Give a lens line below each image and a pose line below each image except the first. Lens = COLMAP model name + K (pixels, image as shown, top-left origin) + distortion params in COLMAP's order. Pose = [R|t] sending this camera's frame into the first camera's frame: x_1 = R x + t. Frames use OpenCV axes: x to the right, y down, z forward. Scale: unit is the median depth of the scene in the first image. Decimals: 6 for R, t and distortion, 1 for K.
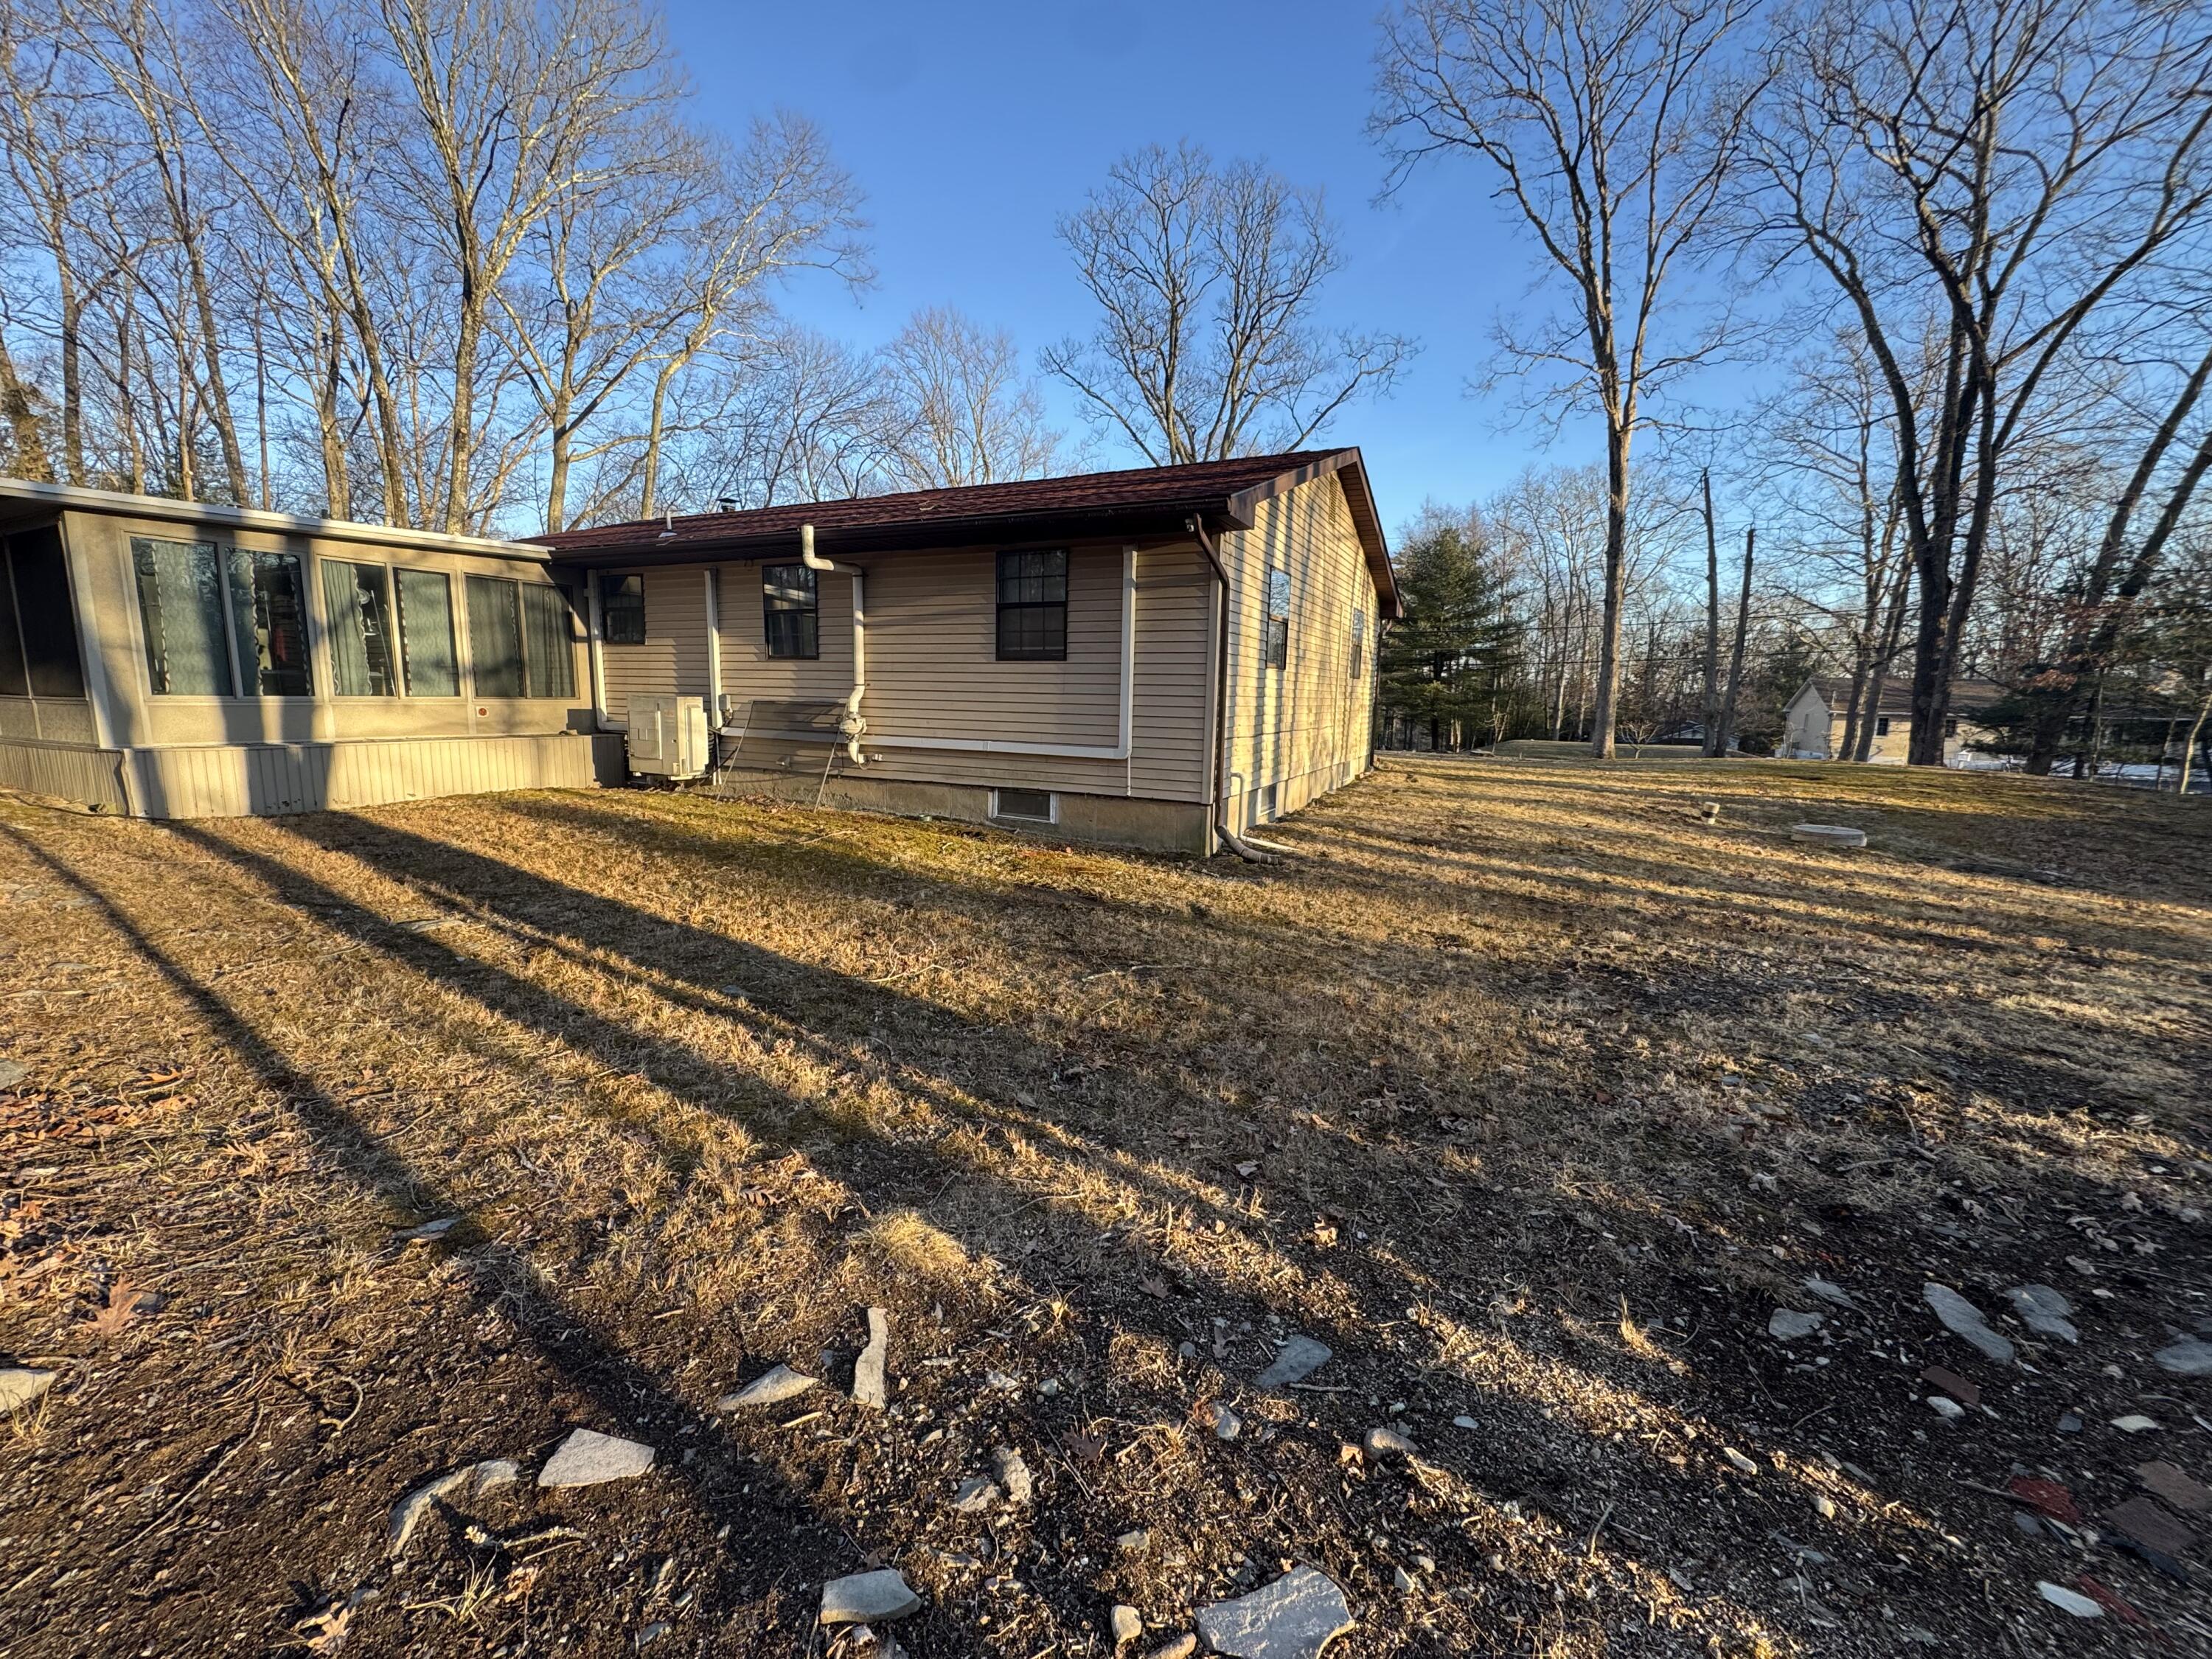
lens RADIAL K [[876.7, 0, 1109.2], [0, 876.7, 830.8], [0, 0, 1]] dist [-0.000195, 0.000055]
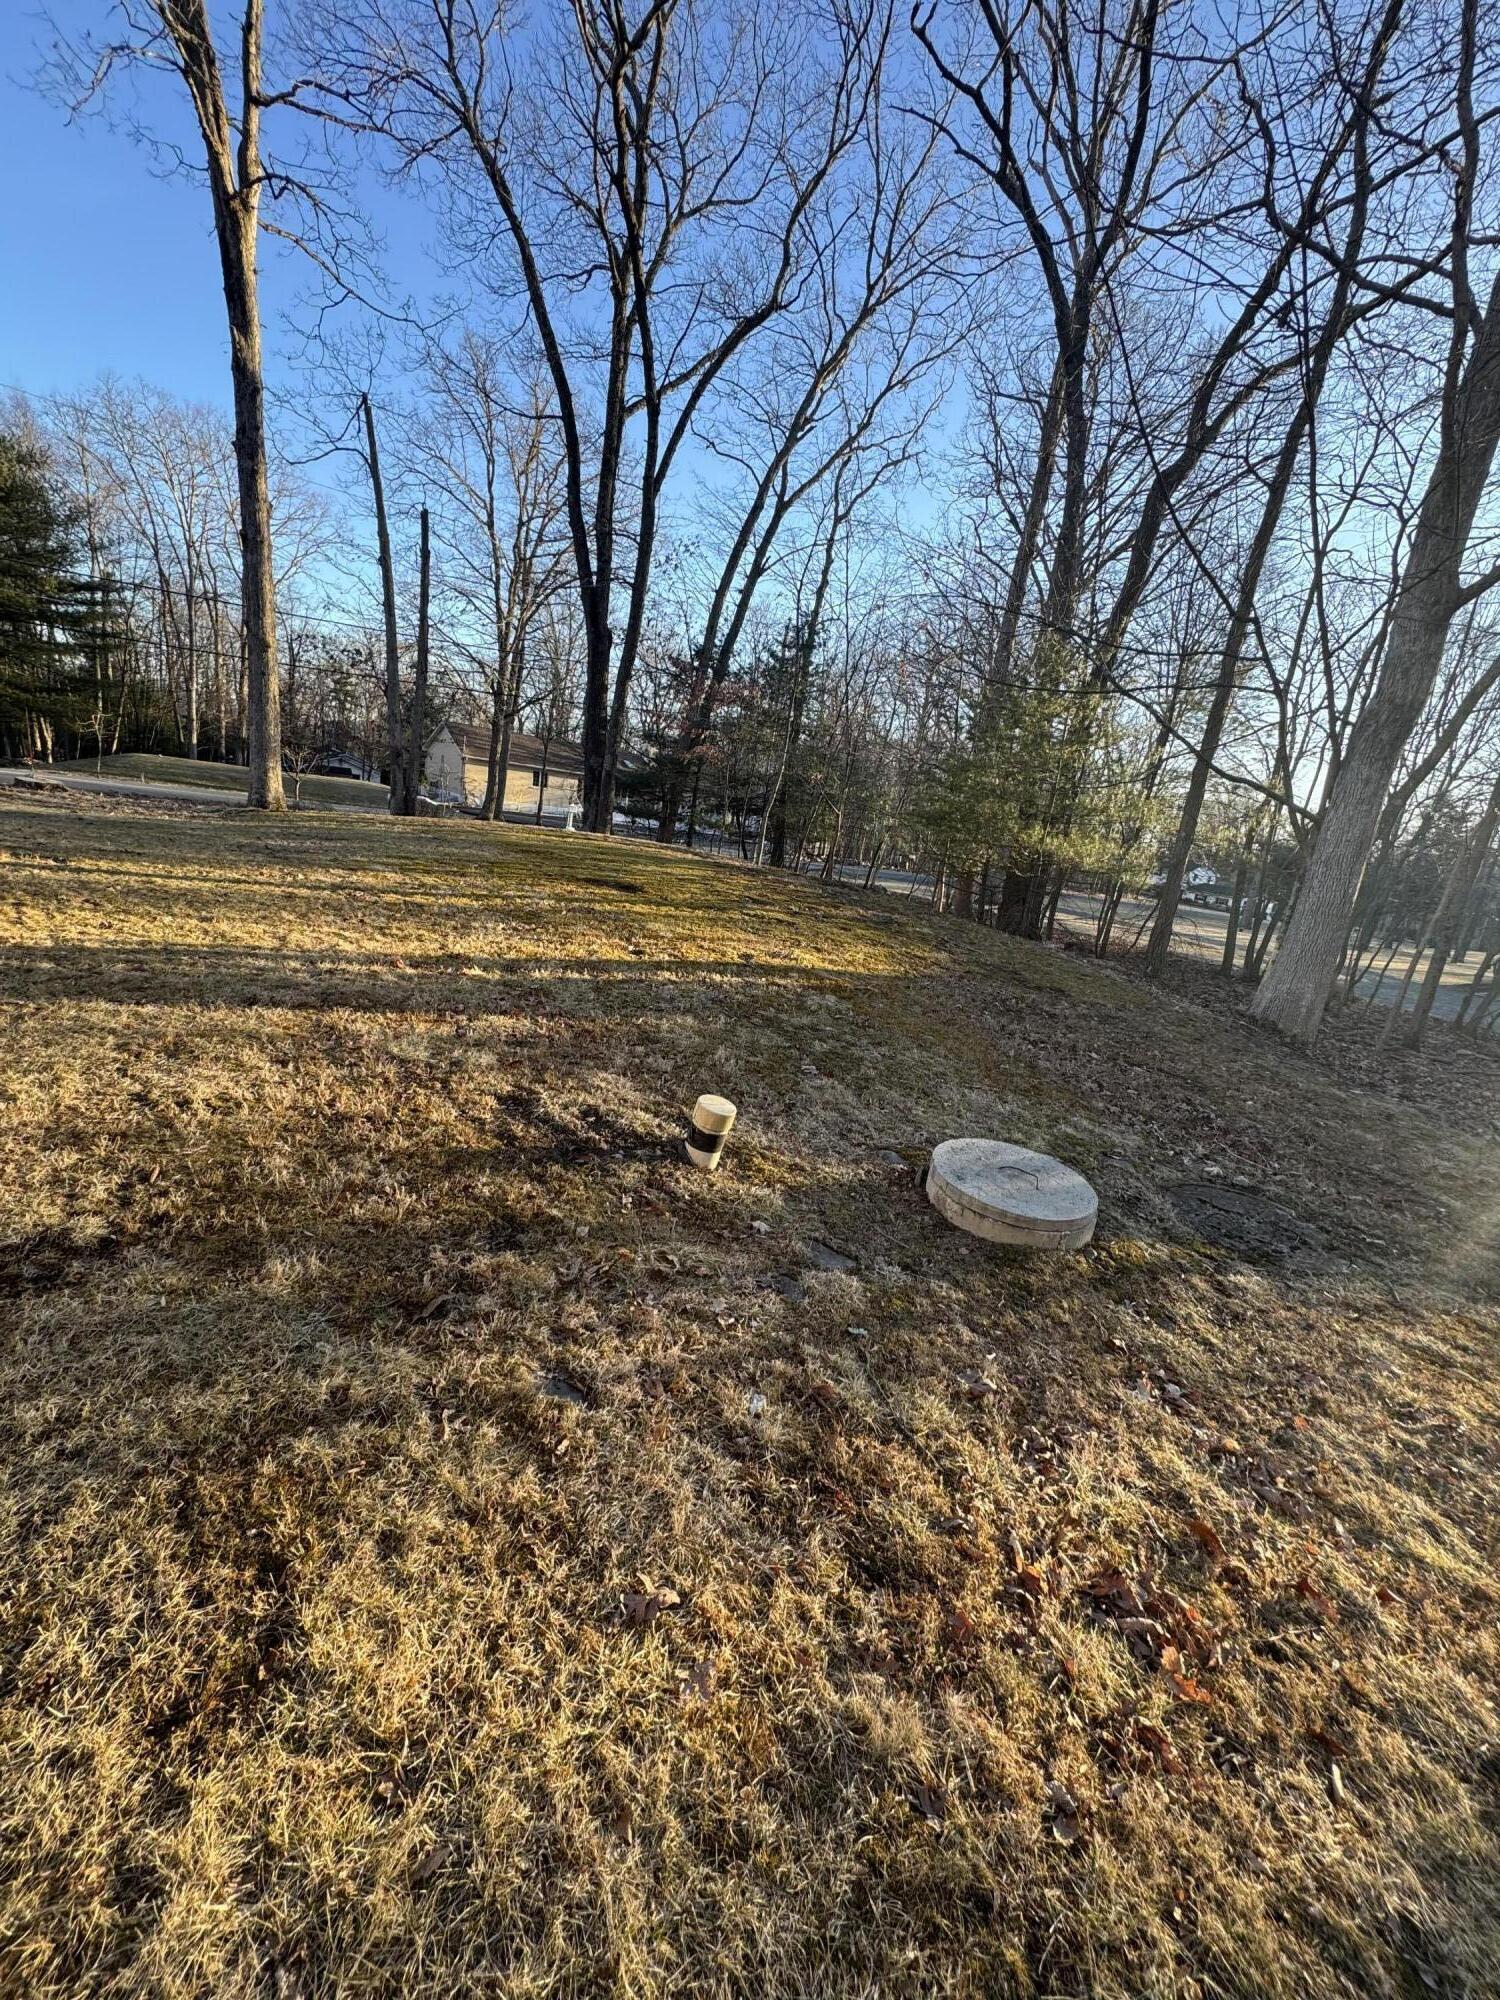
lens RADIAL K [[792.7, 0, 754.0], [0, 792.7, 994.5], [0, 0, 1]] dist [-0.000195, 0.000055]
pose [[0.484739, -0.161032, 0.859707, 0.197762], [0.000639, 0.982971, 0.183761, -0.049302], [-0.874658, -0.088526, 0.476588, 0.367582]]
